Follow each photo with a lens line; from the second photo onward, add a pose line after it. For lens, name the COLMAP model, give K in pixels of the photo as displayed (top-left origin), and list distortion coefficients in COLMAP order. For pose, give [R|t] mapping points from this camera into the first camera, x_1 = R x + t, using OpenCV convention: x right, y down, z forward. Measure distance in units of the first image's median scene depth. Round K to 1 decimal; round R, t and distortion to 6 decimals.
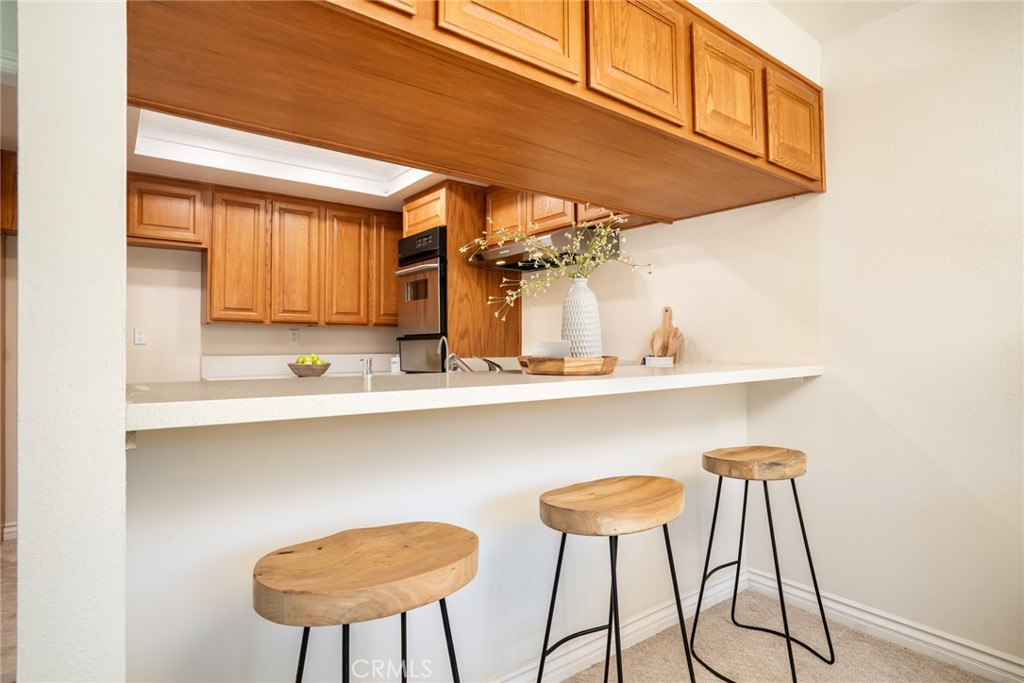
lens RADIAL K [[533.7, 0, 512.0], [0, 533.7, 341.5], [0, 0, 1]] dist [-0.028542, 0.000005]
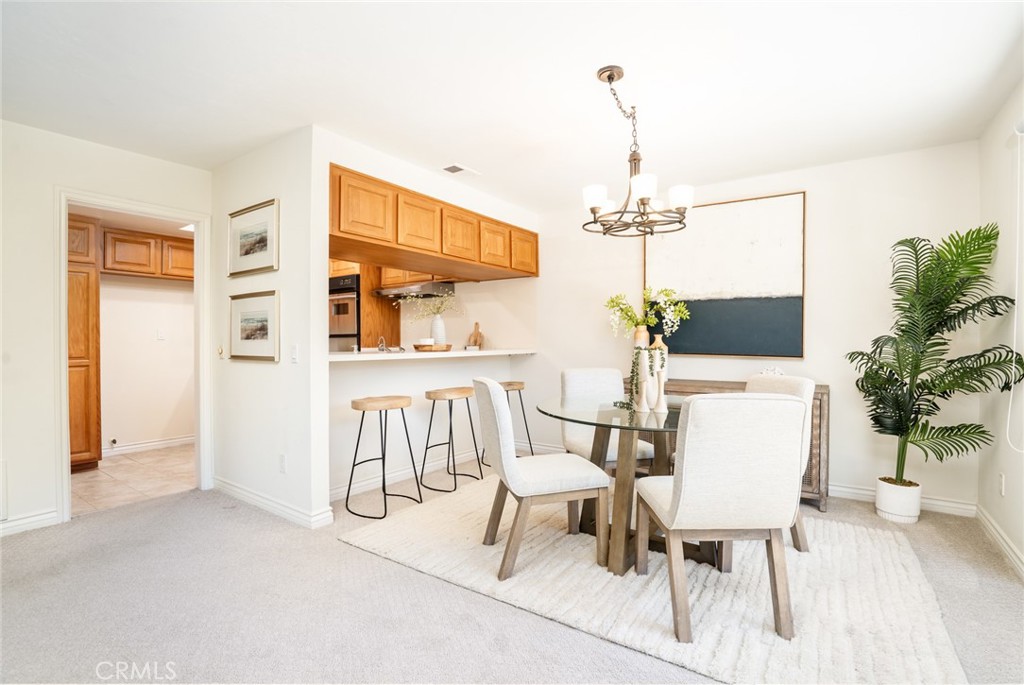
lens RADIAL K [[481.9, 0, 508.2], [0, 481.9, 335.8], [0, 0, 1]] dist [-0.001756, -0.000303]
pose [[0.956221, 0.001460, 0.292641, -0.169159], [-0.000164, 0.999990, -0.004453, -0.003400], [-0.292645, 0.004210, 0.956212, -0.980545]]
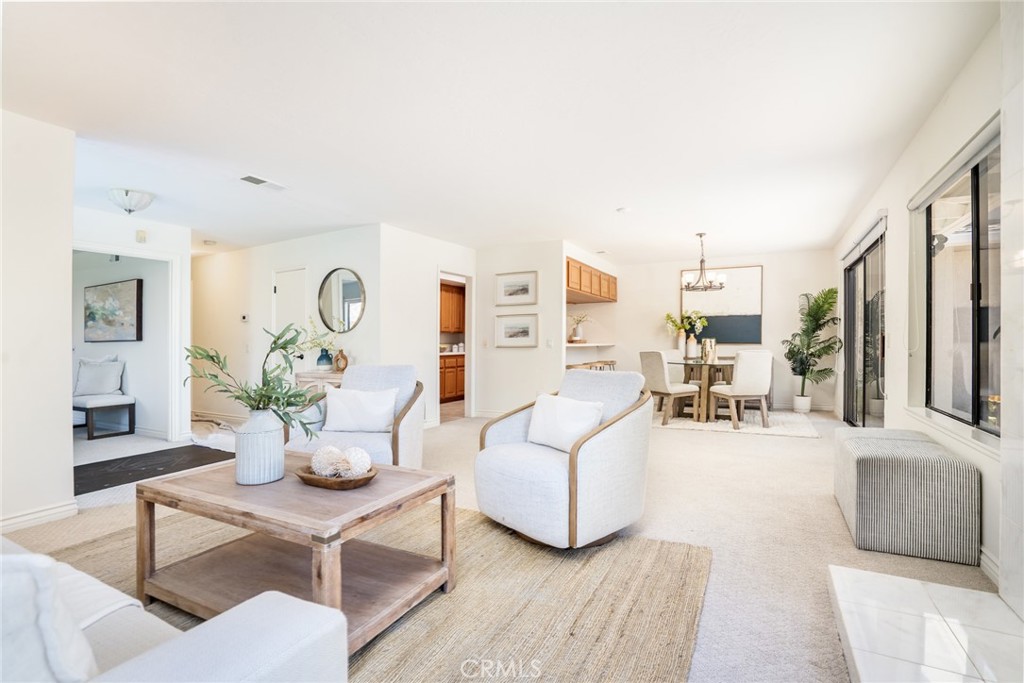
lens RADIAL K [[483.6, 0, 512.0], [0, 483.6, 341.5], [0, 0, 1]] dist [-0.001380, 0.000071]
pose [[0.912987, -0.008690, 0.407897, -1.623585], [0.009058, 0.999958, 0.001030, 0.022505], [-0.407889, 0.002755, 0.913027, -2.032958]]
